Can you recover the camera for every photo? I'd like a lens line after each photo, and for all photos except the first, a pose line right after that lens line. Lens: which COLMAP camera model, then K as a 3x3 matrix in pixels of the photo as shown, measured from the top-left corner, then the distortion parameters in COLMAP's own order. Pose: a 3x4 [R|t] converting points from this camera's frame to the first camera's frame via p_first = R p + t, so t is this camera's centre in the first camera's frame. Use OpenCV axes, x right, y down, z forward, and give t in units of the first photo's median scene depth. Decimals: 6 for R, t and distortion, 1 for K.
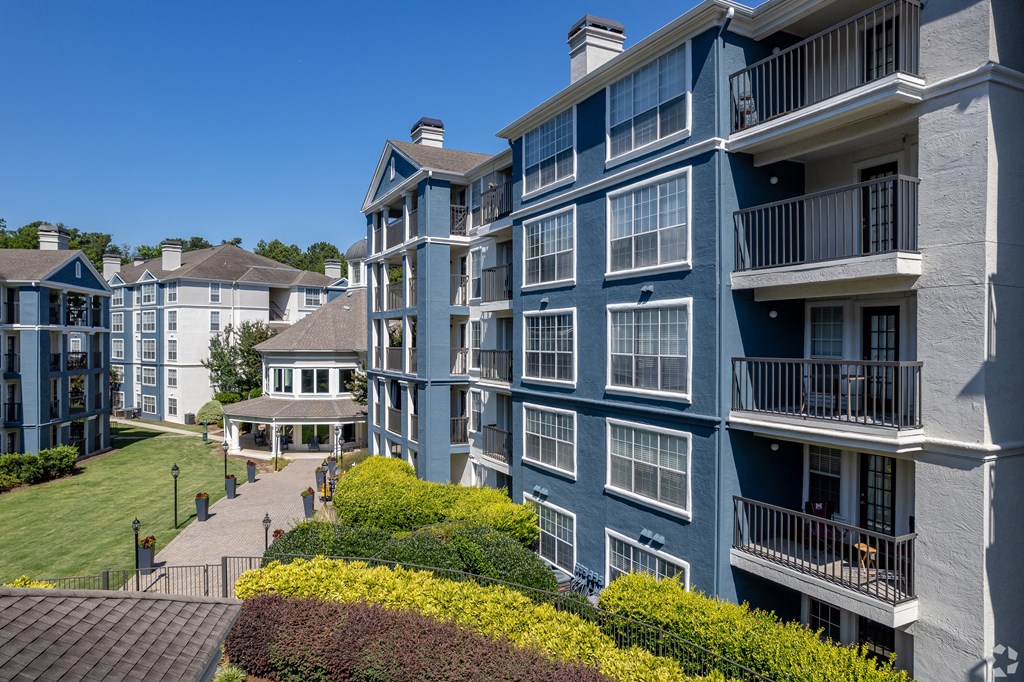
lens RADIAL K [[691.7, 0, 511.9], [0, 691.7, 344.5], [0, 0, 1]] dist [-0.003445, 0.003841]
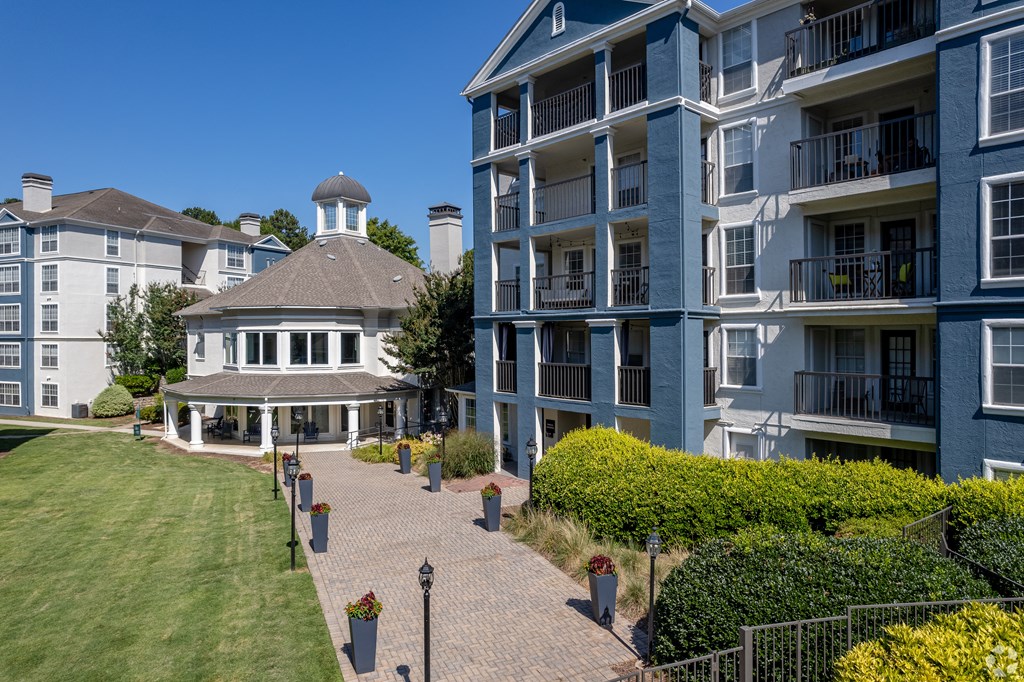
lens RADIAL K [[668.2, 0, 516.1], [0, 668.2, 339.4], [0, 0, 1]] dist [-0.023884, 0.017784]
pose [[0.963770, -0.005432, 0.266680, -0.204051], [0.006485, 0.999974, -0.003068, 0.036535], [-0.266656, 0.004686, 0.963780, 0.190369]]
